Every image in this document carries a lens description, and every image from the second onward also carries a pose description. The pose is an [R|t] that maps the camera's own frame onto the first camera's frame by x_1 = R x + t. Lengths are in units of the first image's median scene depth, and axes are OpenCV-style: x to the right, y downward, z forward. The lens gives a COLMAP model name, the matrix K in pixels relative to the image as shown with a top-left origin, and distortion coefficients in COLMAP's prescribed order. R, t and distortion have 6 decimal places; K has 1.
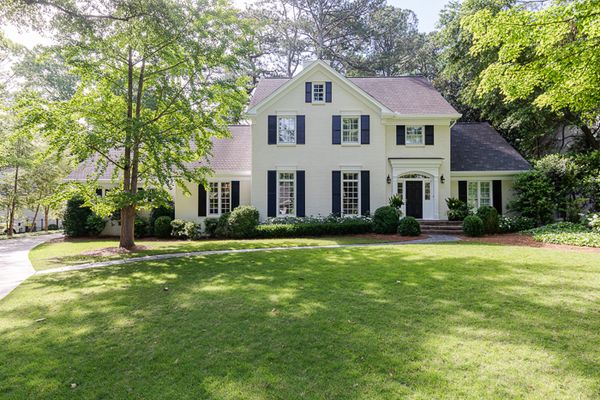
lens RADIAL K [[367.3, 0, 298.4], [0, 367.3, 199.0], [0, 0, 1]] dist [0.002813, 0.001564]
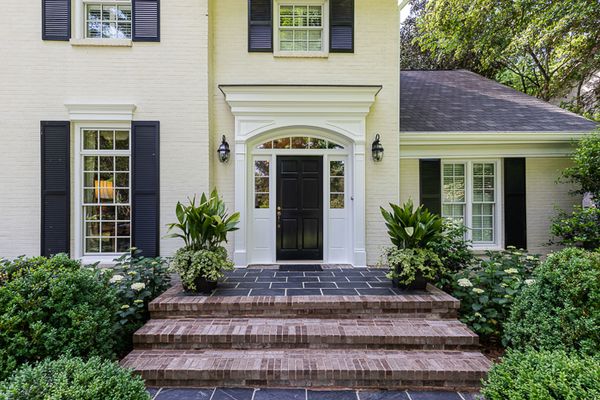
lens RADIAL K [[278.9, 0, 298.9], [0, 278.9, 201.7], [0, 0, 1]] dist [0.006875, -0.000020]
pose [[0.999201, -0.004159, 0.039746, 0.307809], [0.003736, 0.999936, 0.010720, -0.007626], [-0.039788, -0.010563, 0.999152, 0.739318]]
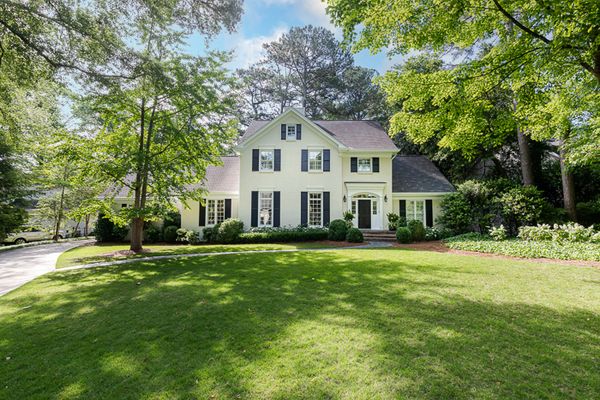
lens RADIAL K [[285.3, 0, 299.2], [0, 285.3, 201.7], [0, 0, 1]] dist [0.000318, 0.000294]
pose [[0.999984, 0.005298, 0.001719, 0.083322], [-0.005231, 0.999322, -0.036439, -0.004630], [-0.001911, 0.036430, 0.999334, -0.009119]]
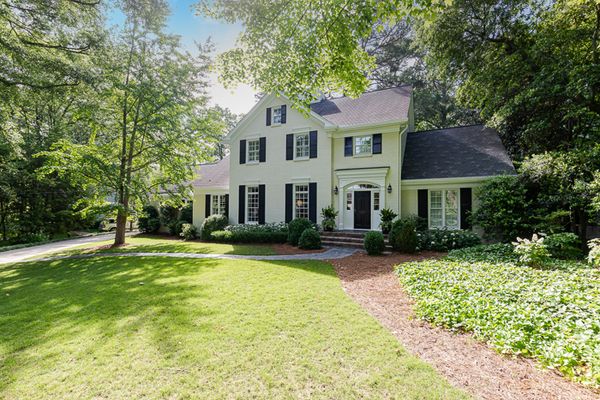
lens RADIAL K [[270.0, 0, 299.4], [0, 270.0, 203.5], [0, 0, 1]] dist [0.003028, 0.000469]
pose [[0.907803, -0.003617, -0.419382, 0.473698], [0.005821, 0.999975, 0.003977, -0.019981], [0.419357, -0.006052, 0.907801, 0.267491]]
